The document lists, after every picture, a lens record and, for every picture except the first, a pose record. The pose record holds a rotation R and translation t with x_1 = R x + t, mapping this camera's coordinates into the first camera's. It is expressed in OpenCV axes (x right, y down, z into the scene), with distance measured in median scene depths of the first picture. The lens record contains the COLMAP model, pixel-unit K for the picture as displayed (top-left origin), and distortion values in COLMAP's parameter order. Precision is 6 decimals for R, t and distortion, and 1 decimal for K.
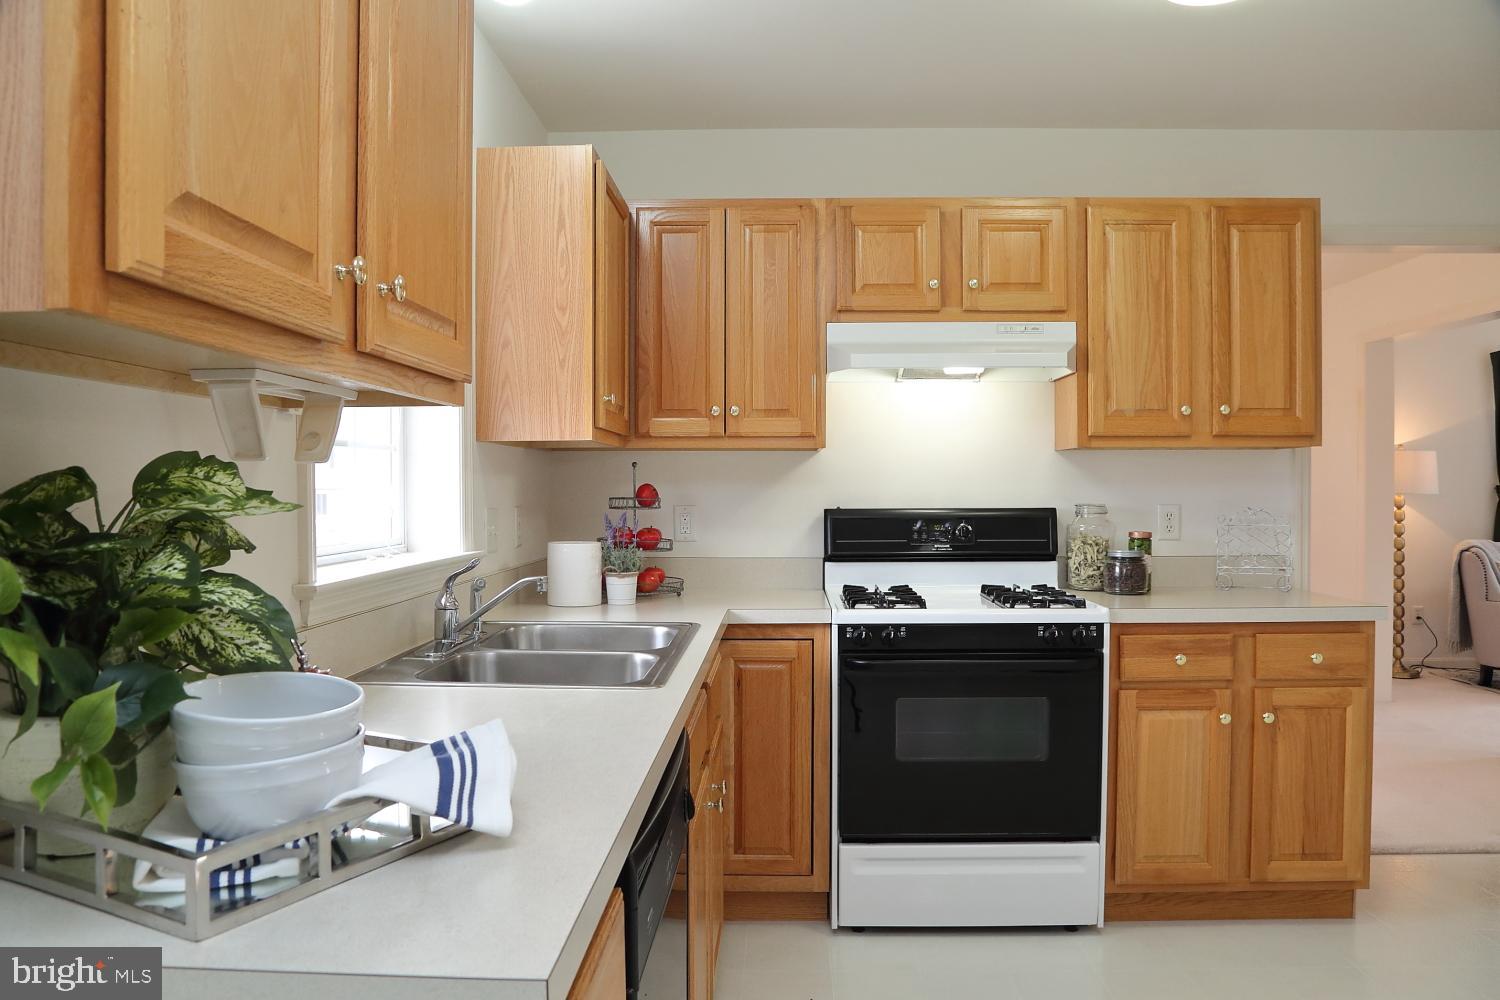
lens RADIAL K [[1058.3, 0, 744.4], [0, 1058.3, 506.0], [0, 0, 1]] dist [-0.120179, 0.071977]
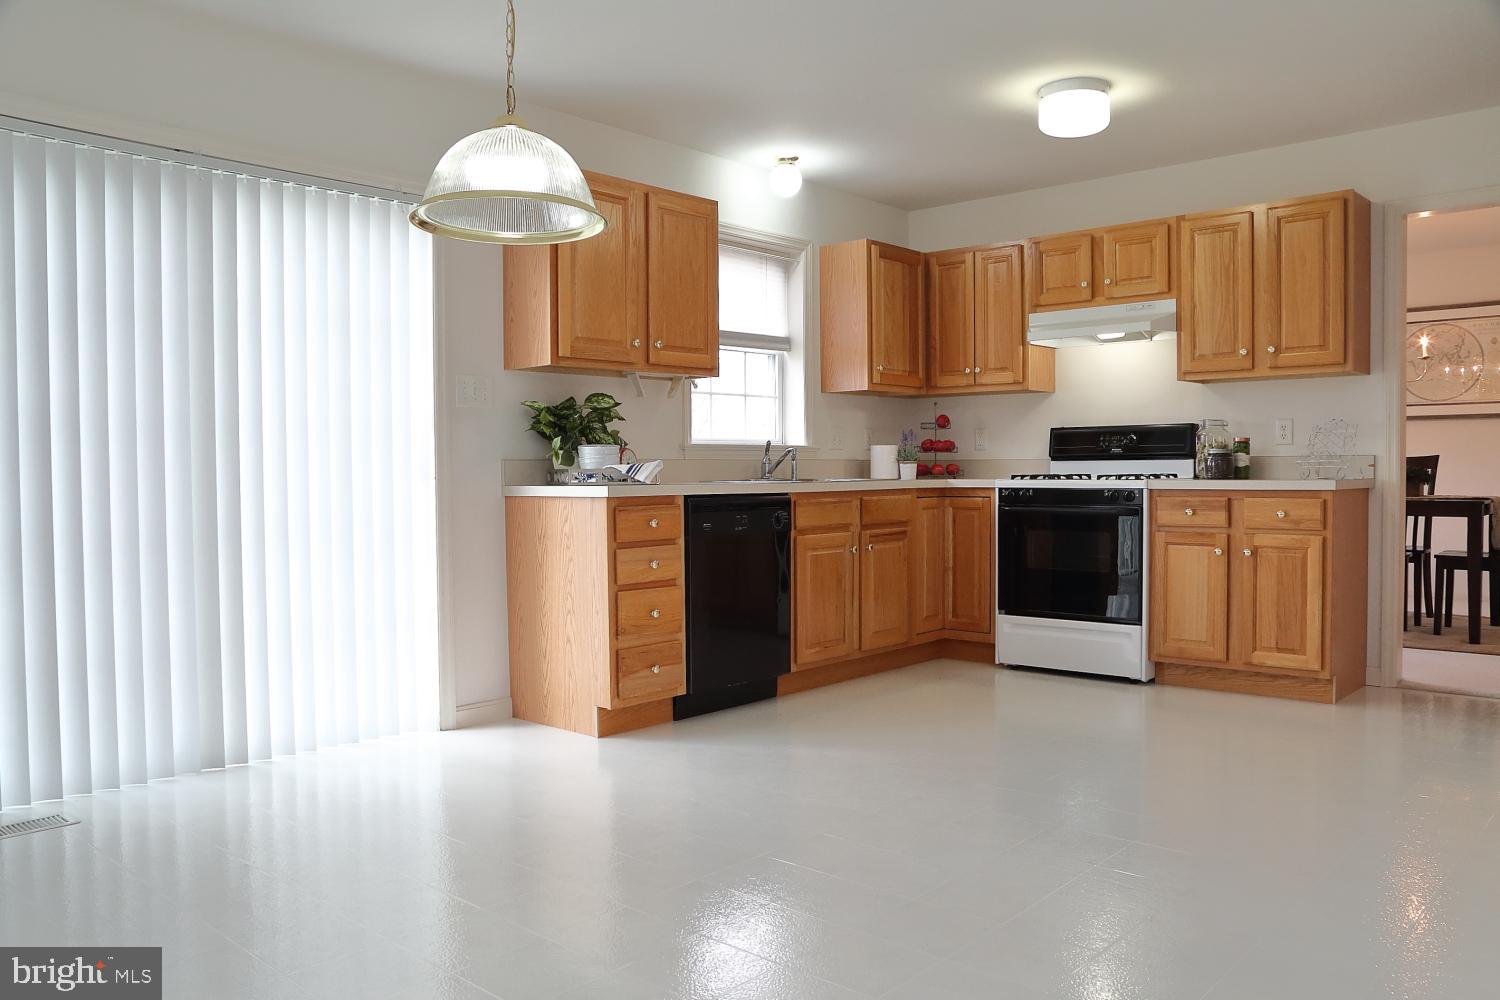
lens RADIAL K [[1139.3, 0, 756.3], [0, 1139.3, 502.3], [0, 0, 1]] dist [-0.055700, 0.005880]
pose [[0.771682, 0.016084, -0.635806, 0.903311], [-0.005815, 0.999817, 0.018234, 0.094890], [0.635983, -0.010373, 0.771634, -0.667251]]
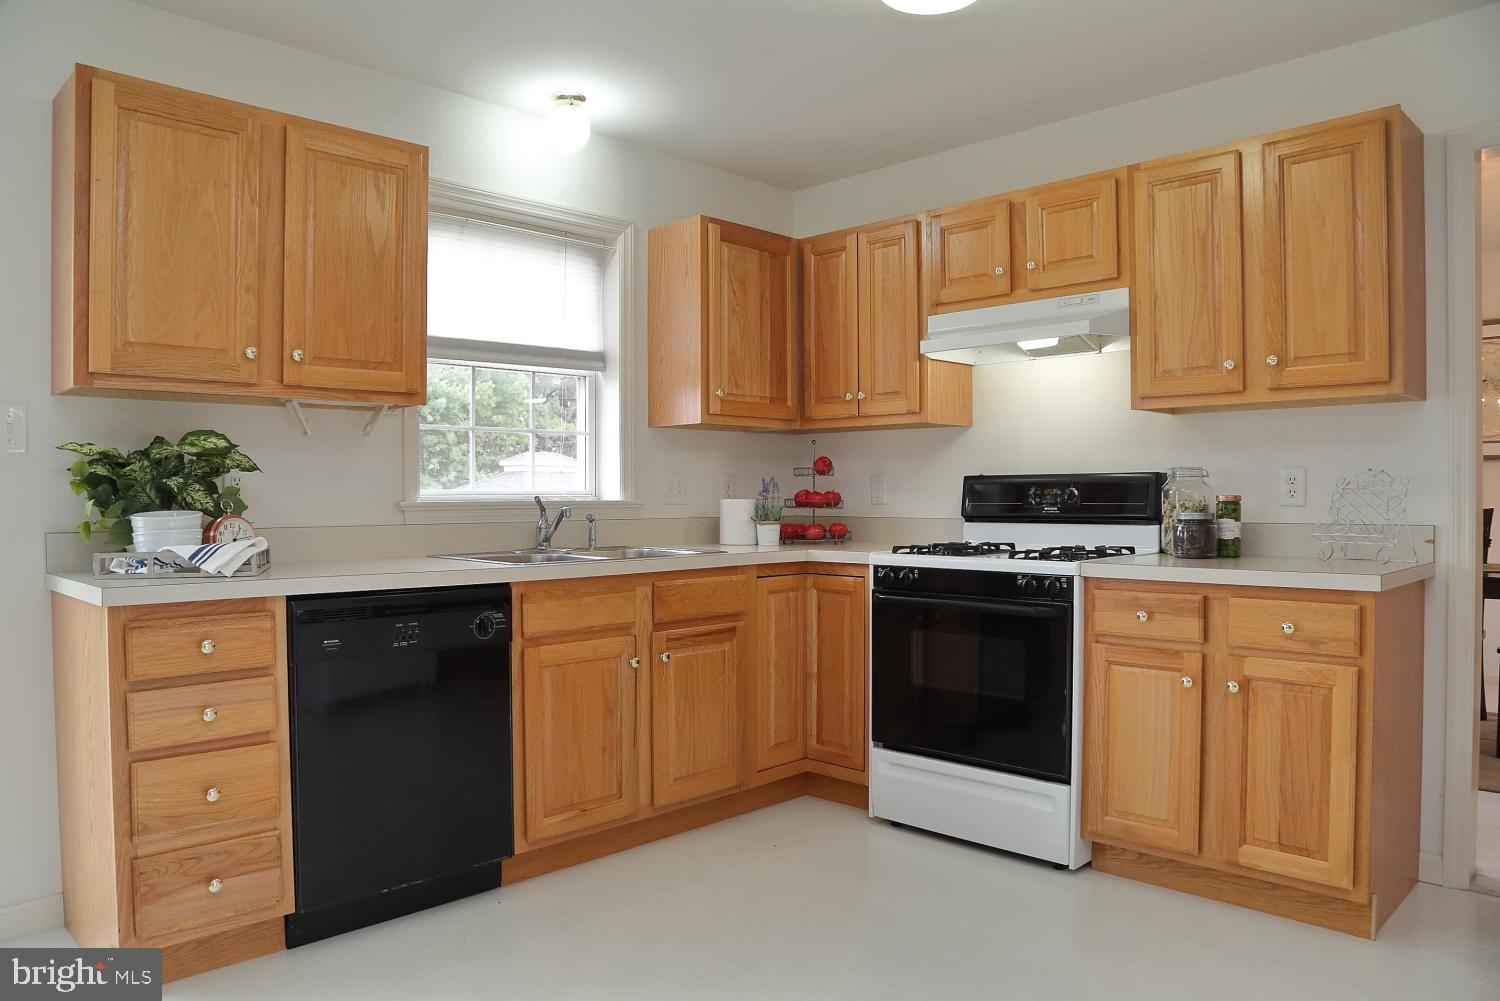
lens RADIAL K [[1030.9, 0, 747.7], [0, 1030.9, 506.4], [0, 0, 1]] dist [-0.115034, 0.060061]
pose [[0.734362, 0.007934, -0.678711, 0.721300], [-0.010504, 0.999945, 0.000323, 0.041458], [0.678676, 0.006892, 0.734405, 0.024853]]
